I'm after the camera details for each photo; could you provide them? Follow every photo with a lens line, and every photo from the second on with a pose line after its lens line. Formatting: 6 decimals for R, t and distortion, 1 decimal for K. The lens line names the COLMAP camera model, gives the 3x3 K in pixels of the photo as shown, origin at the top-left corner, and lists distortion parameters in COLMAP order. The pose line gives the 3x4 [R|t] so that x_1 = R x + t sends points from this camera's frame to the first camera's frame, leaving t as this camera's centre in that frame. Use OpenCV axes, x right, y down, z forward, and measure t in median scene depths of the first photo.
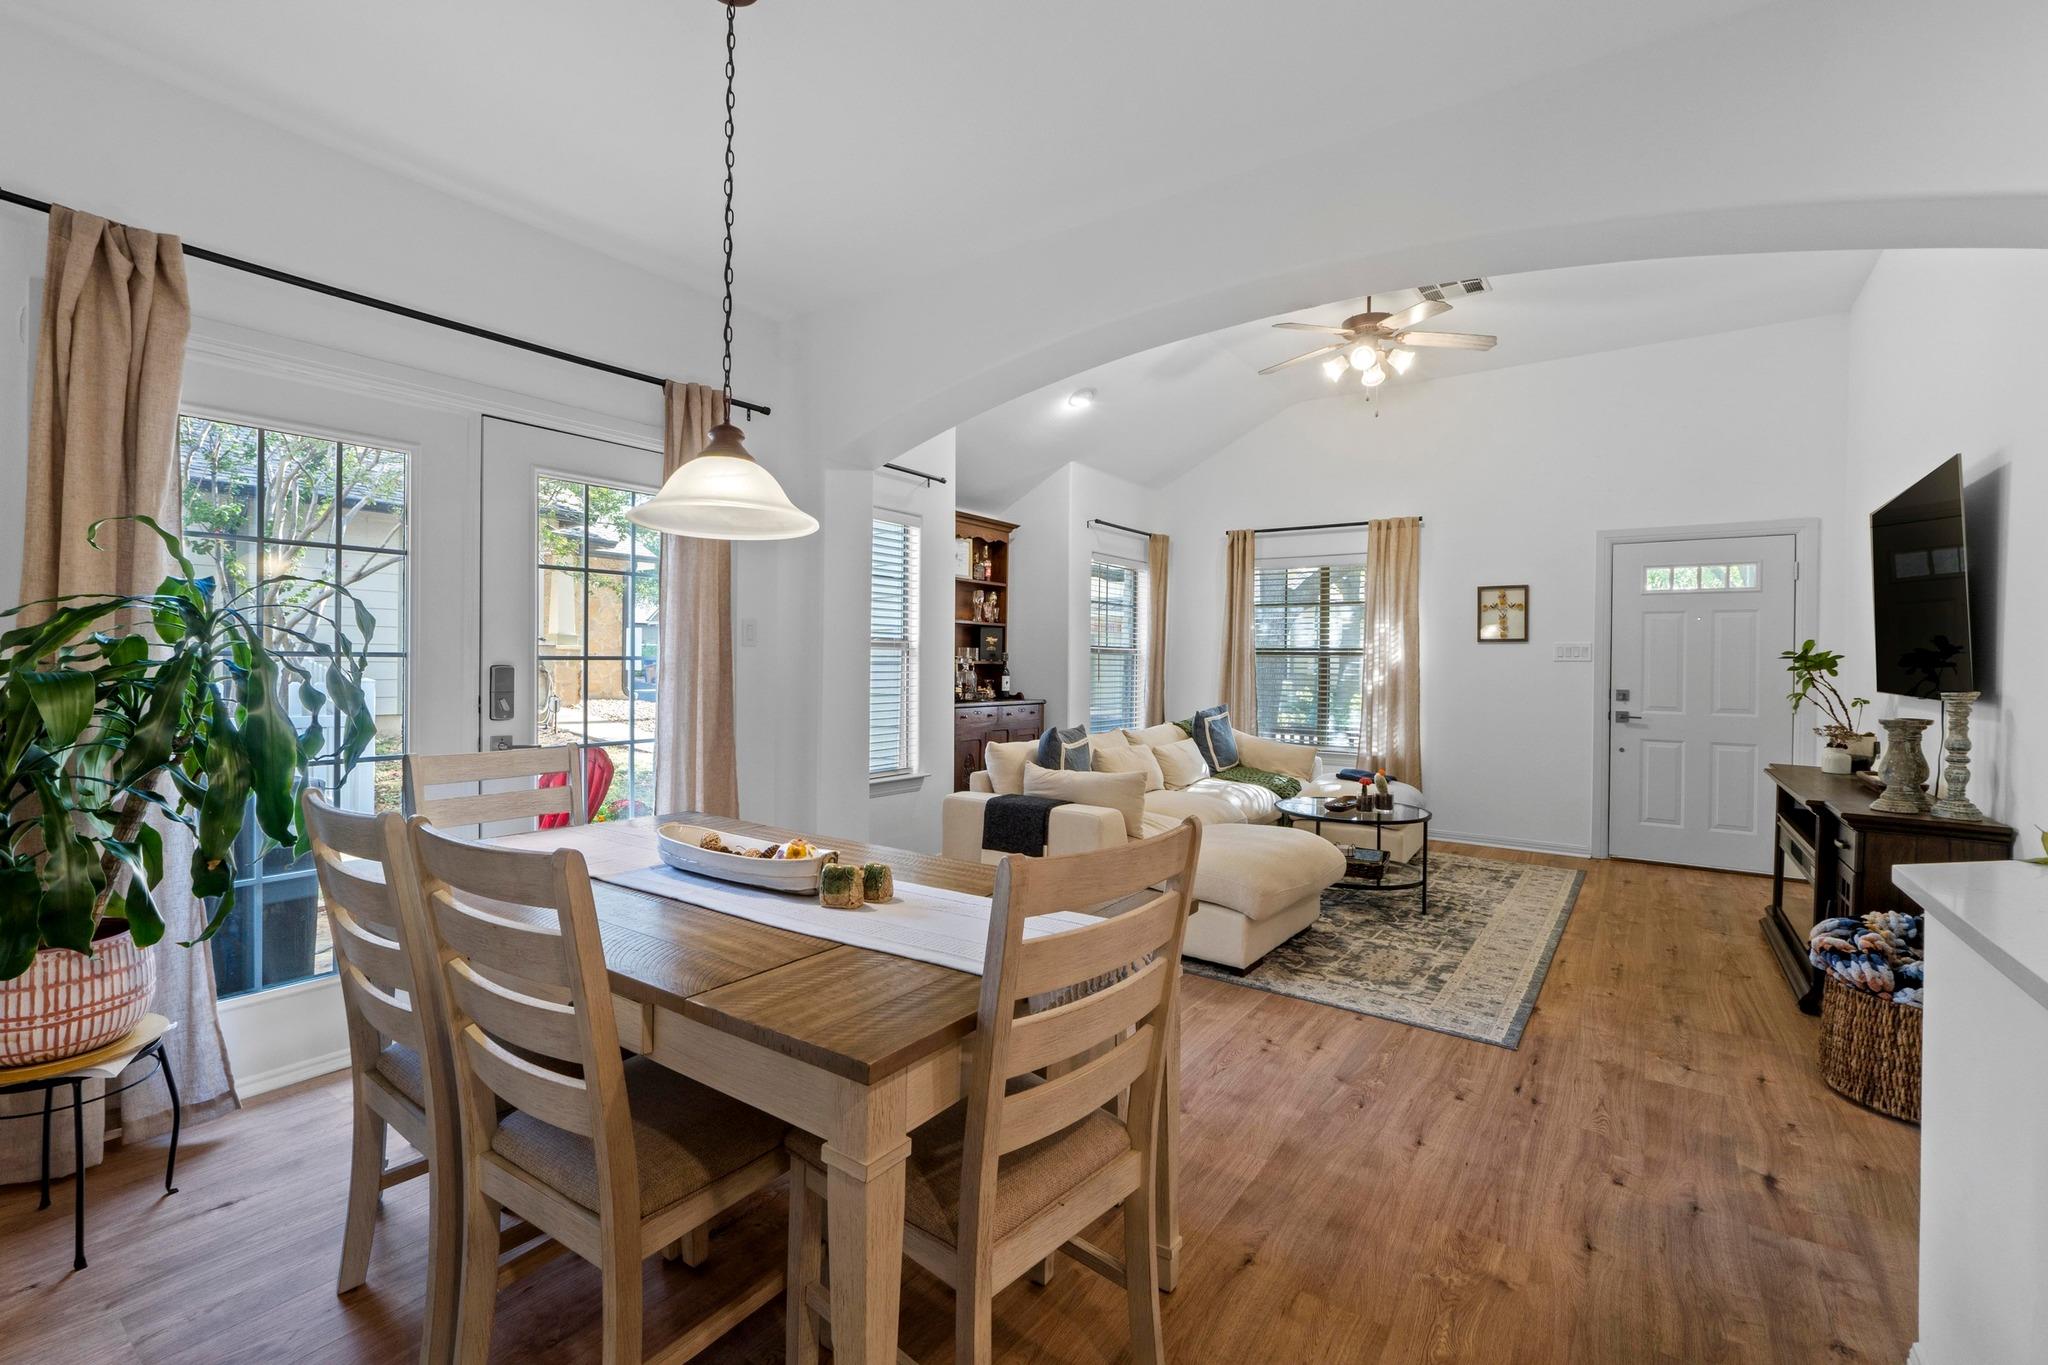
lens RADIAL K [[887.3, 0, 1019.3], [0, 887.3, 667.8], [0, 0, 1]] dist [-0.004859, -0.000656]
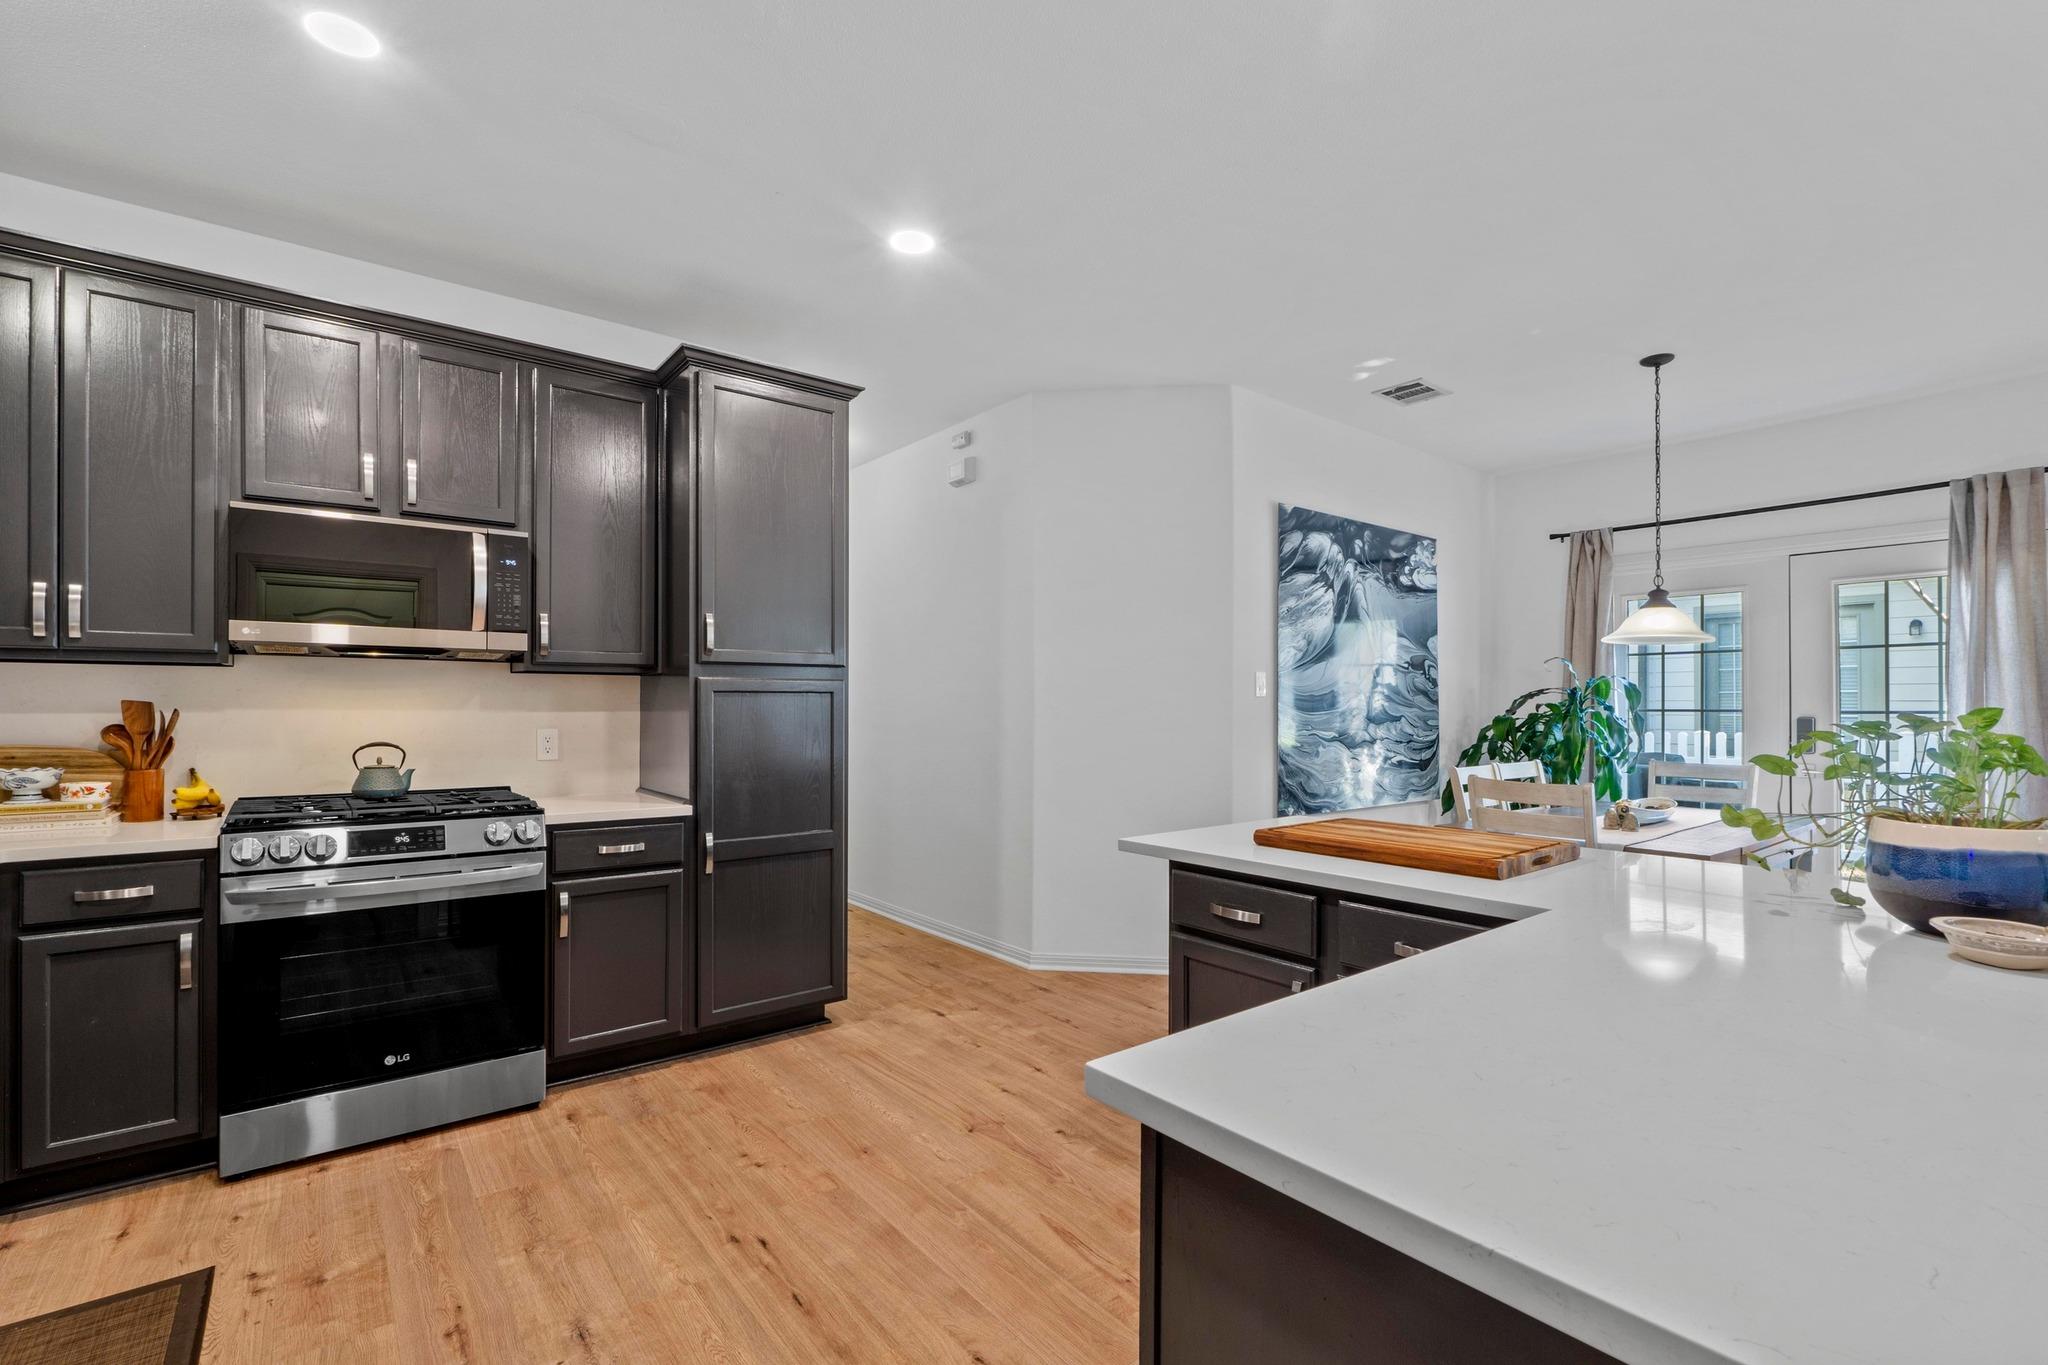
lens RADIAL K [[904.4, 0, 1019.4], [0, 904.4, 700.3], [0, 0, 1]] dist [-0.001312, -0.000069]
pose [[-0.280472, -0.019223, -0.959670, 1.050139], [-0.016111, 0.999753, -0.015317, 0.010693], [0.959727, 0.011165, -0.280713, 0.124333]]
